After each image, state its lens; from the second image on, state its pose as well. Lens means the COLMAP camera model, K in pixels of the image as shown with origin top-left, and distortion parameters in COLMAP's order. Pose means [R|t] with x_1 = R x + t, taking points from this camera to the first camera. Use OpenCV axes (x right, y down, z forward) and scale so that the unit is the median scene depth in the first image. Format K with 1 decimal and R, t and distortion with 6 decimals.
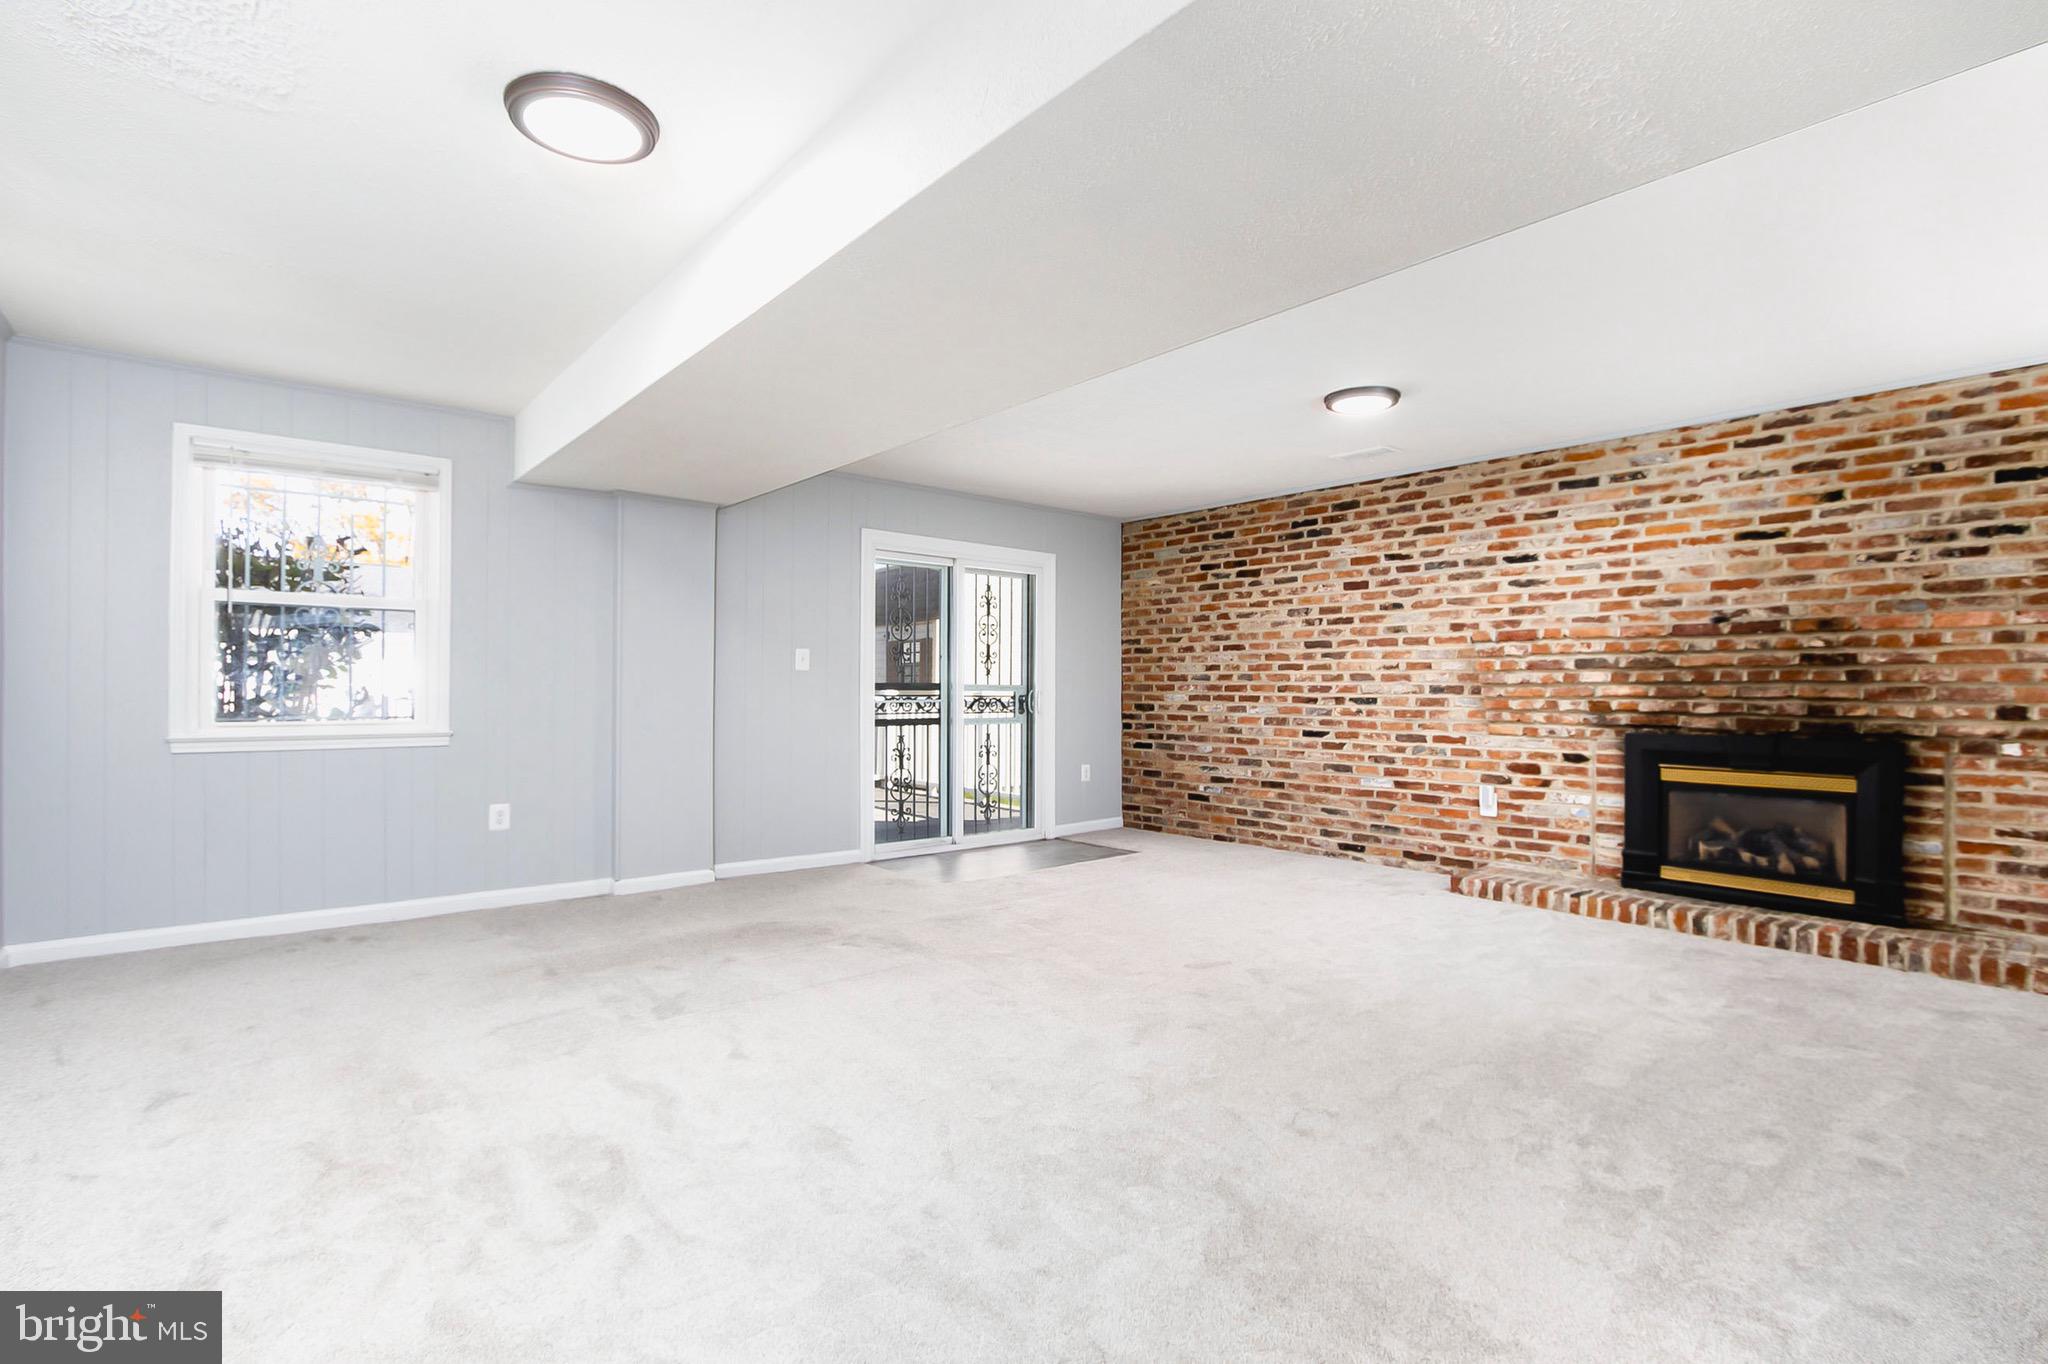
lens RADIAL K [[950.1, 0, 1022.5], [0, 950.1, 684.3], [0, 0, 1]] dist [-0.023494, 0.006521]
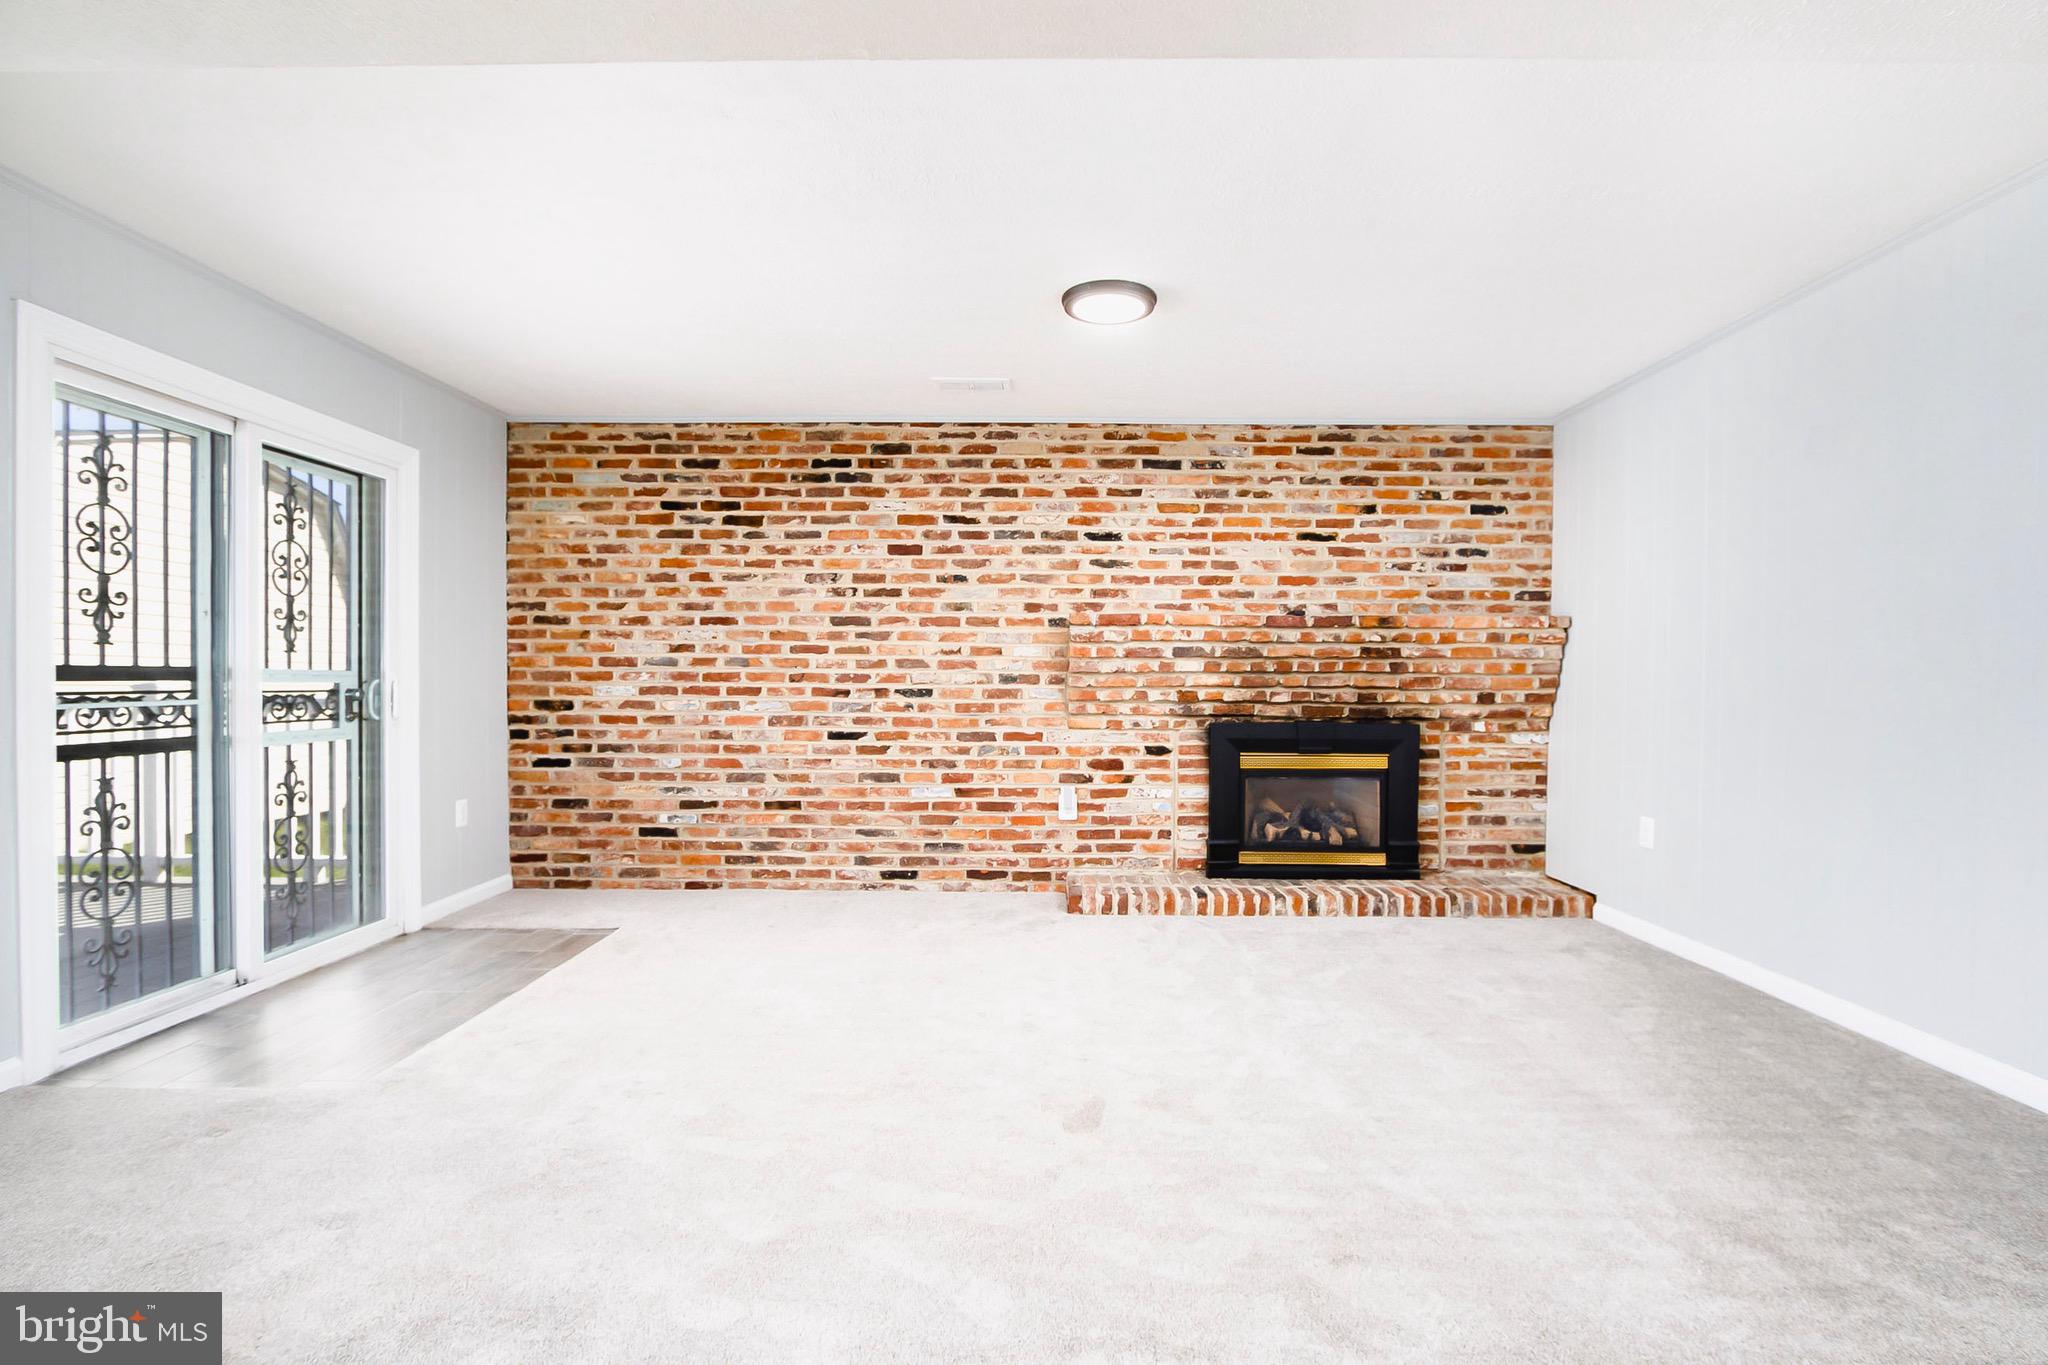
lens RADIAL K [[950.1, 0, 1025.6], [0, 950.1, 686.4], [0, 0, 1]] dist [-0.023494, 0.006521]
pose [[0.652513, -0.006872, 0.757746, -0.223579], [-0.004748, 0.999902, 0.013156, 0.000944], [-0.757763, -0.012182, 0.652417, 0.451606]]
